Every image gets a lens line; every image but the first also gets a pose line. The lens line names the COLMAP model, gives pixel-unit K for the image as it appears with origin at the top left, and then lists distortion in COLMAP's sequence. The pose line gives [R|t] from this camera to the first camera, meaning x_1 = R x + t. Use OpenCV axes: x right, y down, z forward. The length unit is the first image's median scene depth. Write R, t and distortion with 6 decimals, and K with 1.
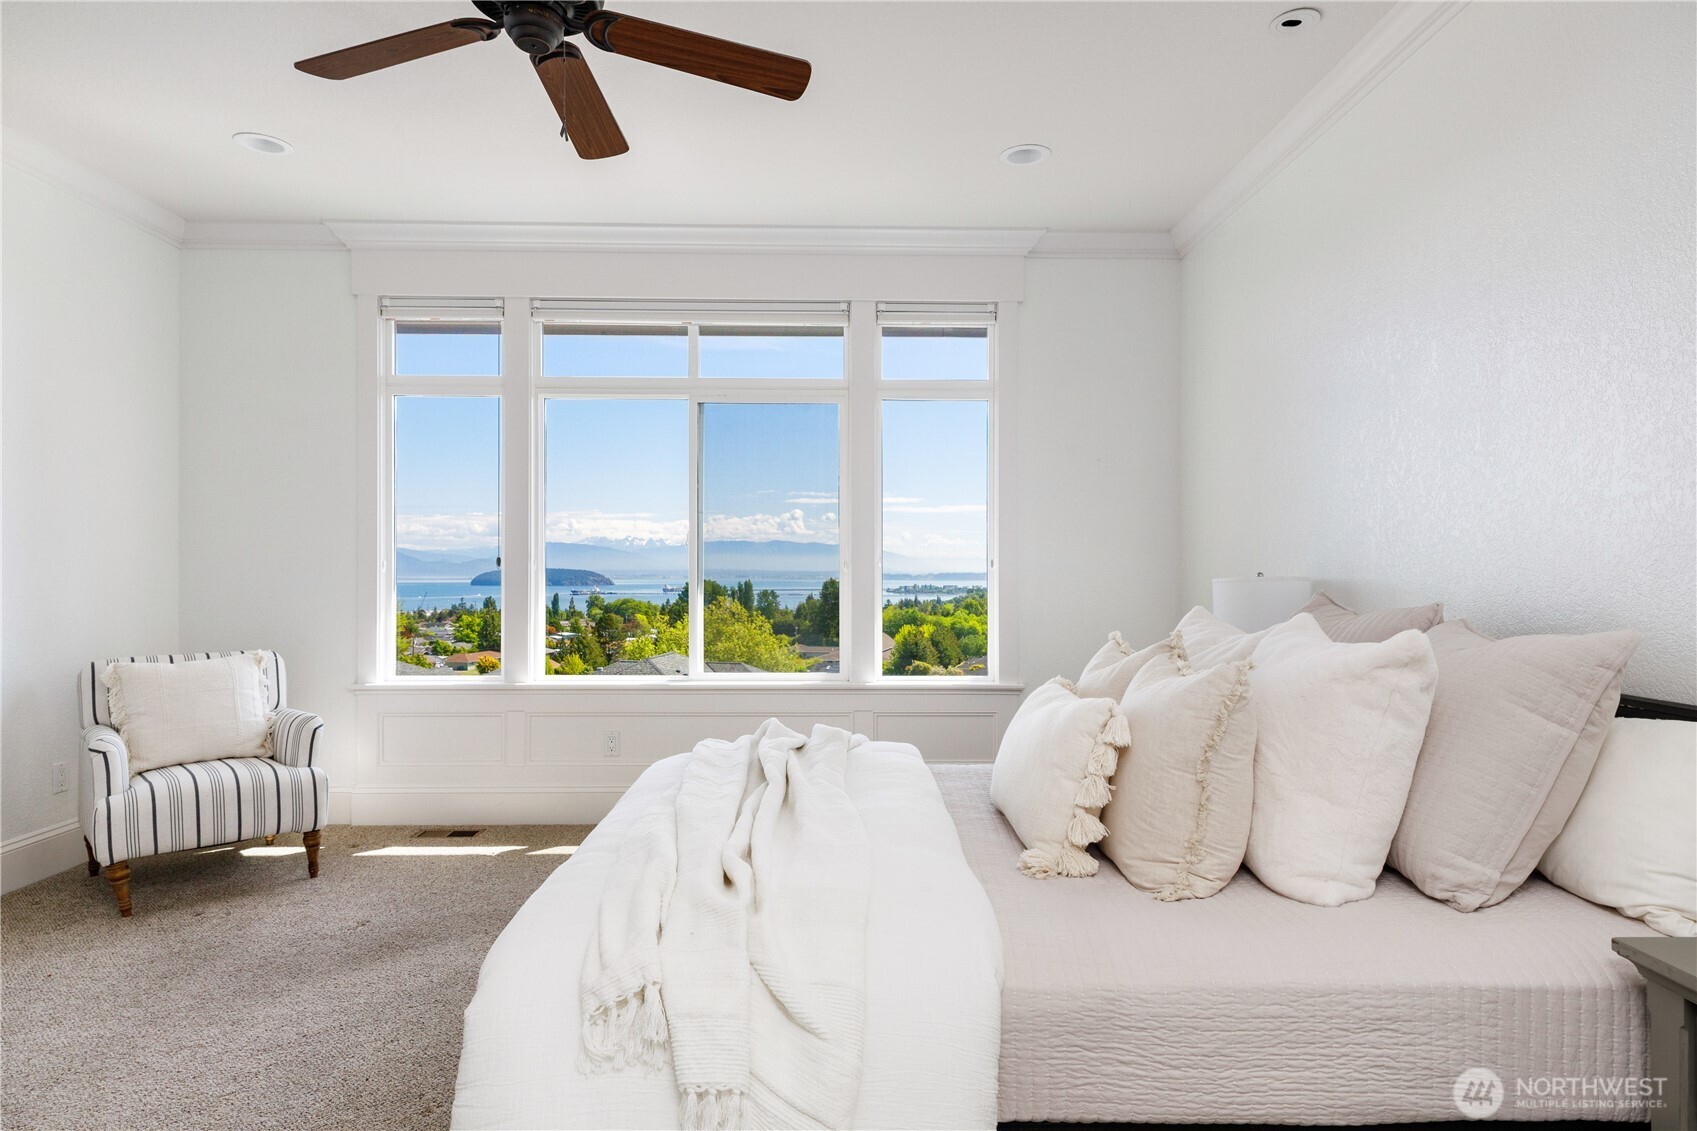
lens RADIAL K [[970.4, 0, 848.5], [0, 970.4, 565.5], [0, 0, 1]] dist [0.006645, 0.001047]
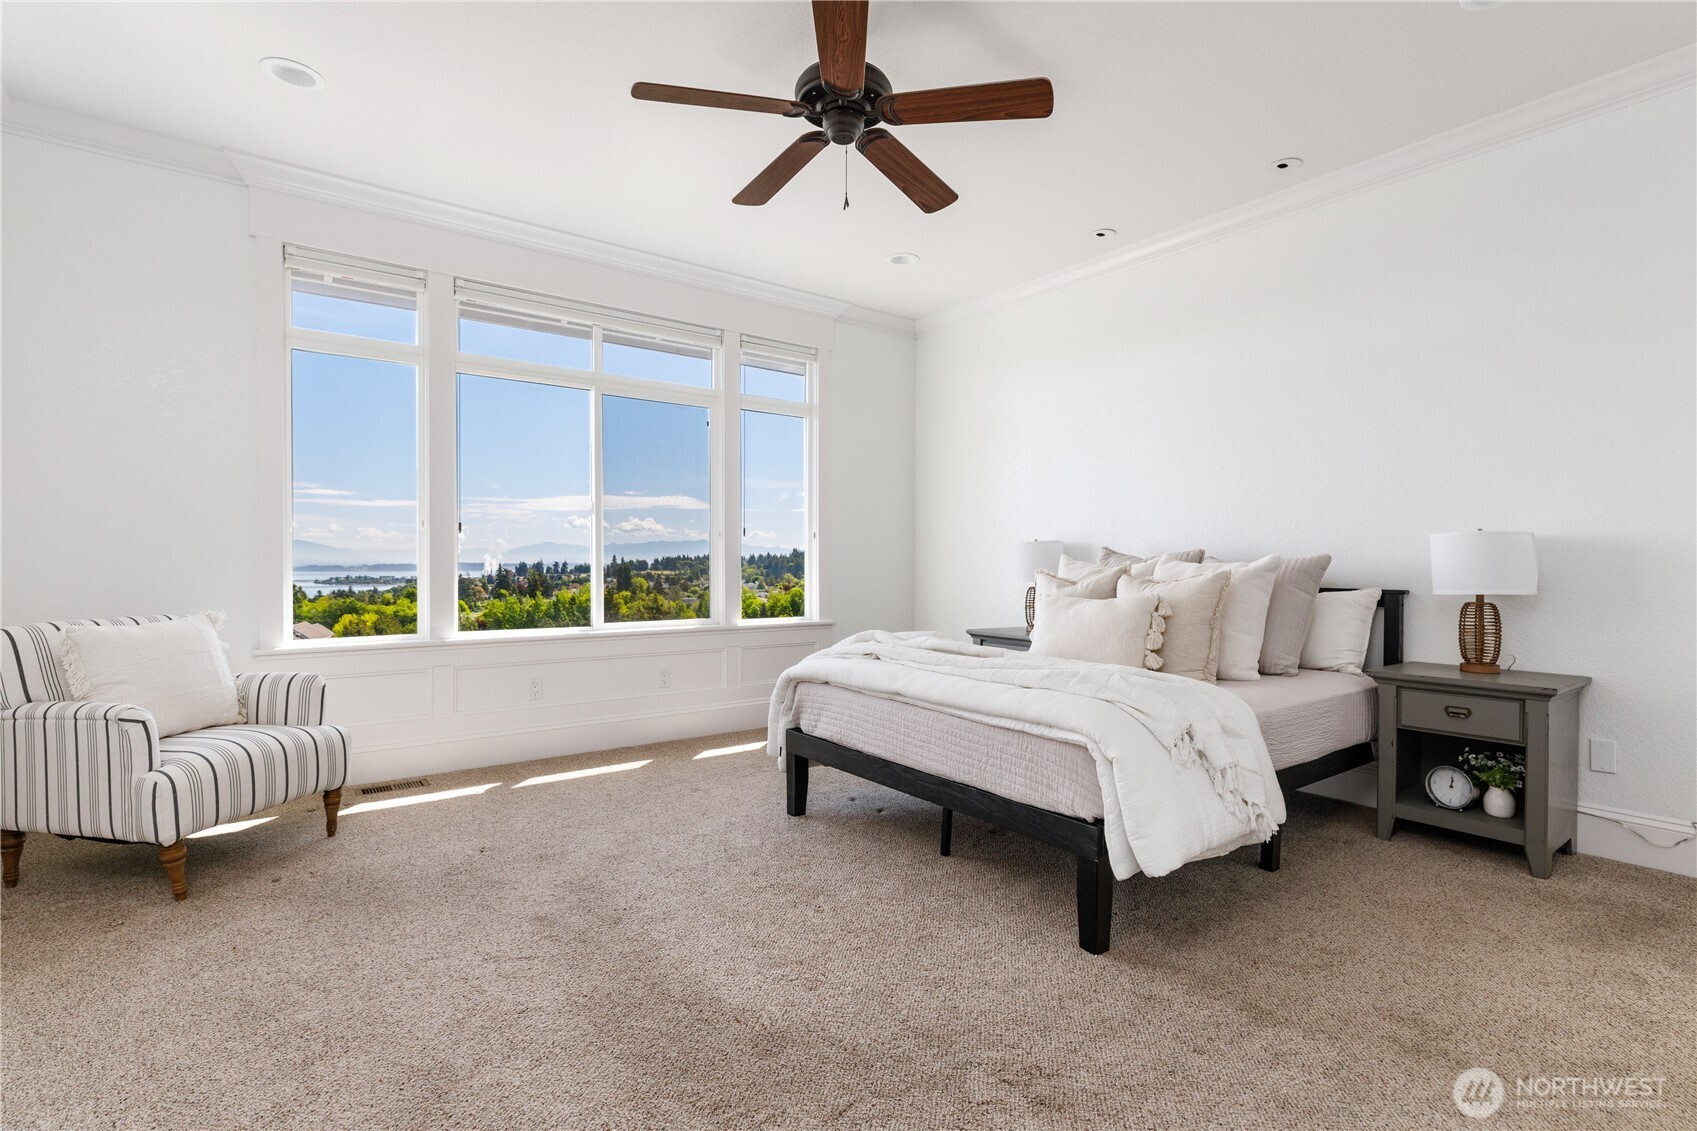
lens RADIAL K [[806.0, 0, 848.5], [0, 806.0, 565.5], [0, 0, 1]] dist [-0.012310, -0.000064]
pose [[0.806977, -0.000981, 0.590582, -0.503169], [-0.004273, 0.999963, 0.007500, 0.032574], [-0.590568, -0.008576, 0.806942, 0.036837]]
